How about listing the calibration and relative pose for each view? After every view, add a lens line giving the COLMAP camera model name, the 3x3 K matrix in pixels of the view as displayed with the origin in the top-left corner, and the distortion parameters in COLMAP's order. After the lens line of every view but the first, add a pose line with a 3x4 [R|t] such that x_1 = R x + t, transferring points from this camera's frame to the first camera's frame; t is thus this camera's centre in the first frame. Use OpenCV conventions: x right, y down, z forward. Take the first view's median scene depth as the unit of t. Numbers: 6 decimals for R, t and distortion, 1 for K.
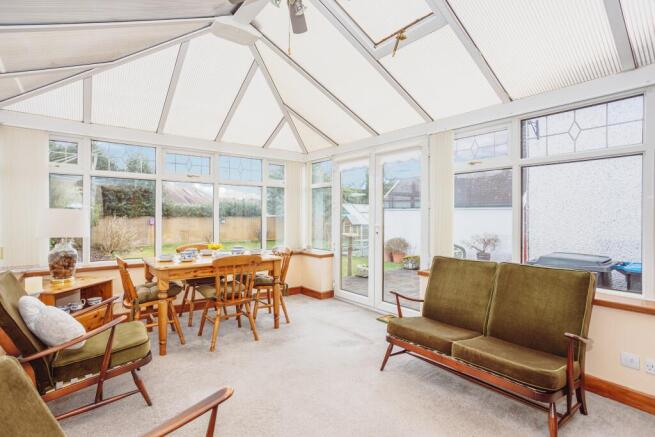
lens RADIAL K [[324.1, 0, 333.6], [0, 324.1, 215.2], [0, 0, 1]] dist [-0.029997, 0.006350]
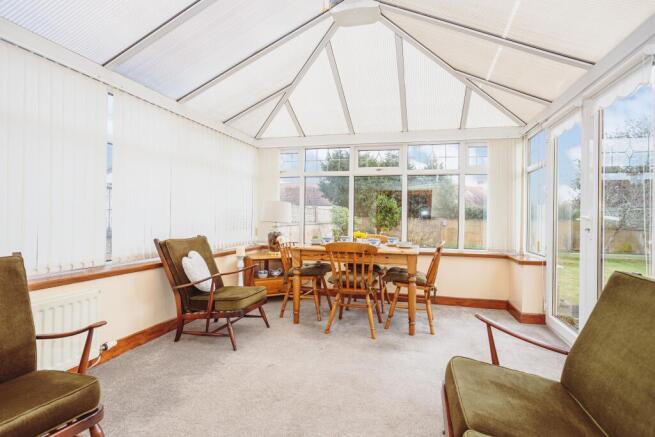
lens RADIAL K [[324.1, 0, 333.4], [0, 324.1, 217.4], [0, 0, 1]] dist [-0.029997, 0.006350]
pose [[0.591384, 0.003654, -0.806382, 0.436551], [-0.010494, 0.999940, -0.003164, 0.050725], [0.806322, 0.010333, 0.591387, 0.373121]]
